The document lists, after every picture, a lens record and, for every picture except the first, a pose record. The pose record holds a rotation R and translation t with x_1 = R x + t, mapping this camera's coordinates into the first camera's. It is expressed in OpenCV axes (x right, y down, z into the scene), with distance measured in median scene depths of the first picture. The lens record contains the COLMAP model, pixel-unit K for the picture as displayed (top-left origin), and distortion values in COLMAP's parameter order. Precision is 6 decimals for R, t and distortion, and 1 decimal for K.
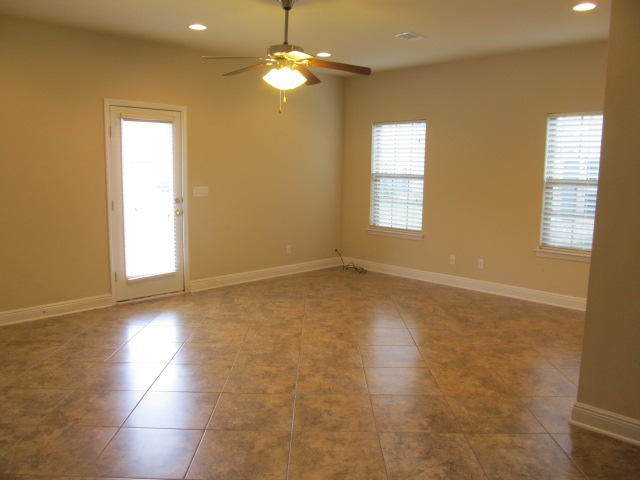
lens RADIAL K [[528.0, 0, 320.1], [0, 528.0, 239.6], [0, 0, 1]] dist [-0.036799, -0.003443]
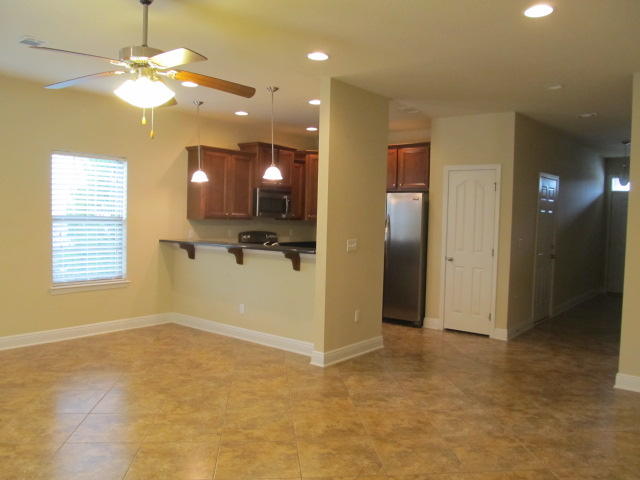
lens RADIAL K [[528.0, 0, 321.7], [0, 528.0, 239.4], [0, 0, 1]] dist [-0.036799, -0.003443]
pose [[-0.105523, -0.064005, 0.992355, -0.899313], [0.108265, 0.991255, 0.075447, -0.134900], [-0.988506, 0.115399, -0.097671, 0.894234]]
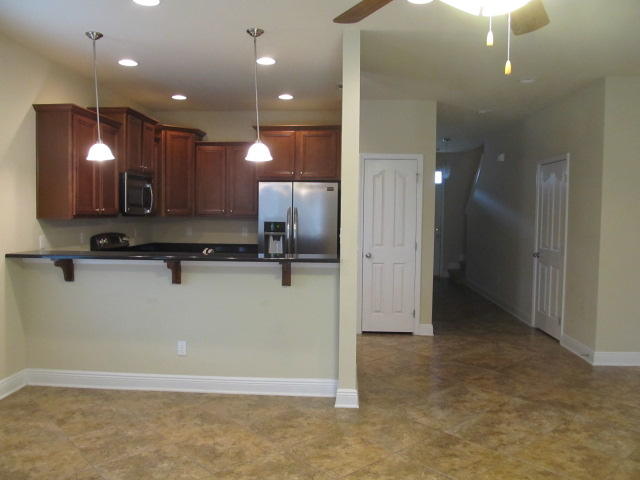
lens RADIAL K [[528.0, 0, 318.3], [0, 528.0, 239.1], [0, 0, 1]] dist [-0.036799, -0.003443]
pose [[-0.665912, -0.062720, 0.743389, -0.299273], [0.078876, 0.984956, 0.153757, -0.200756], [-0.741849, 0.161024, -0.650947, 1.460296]]
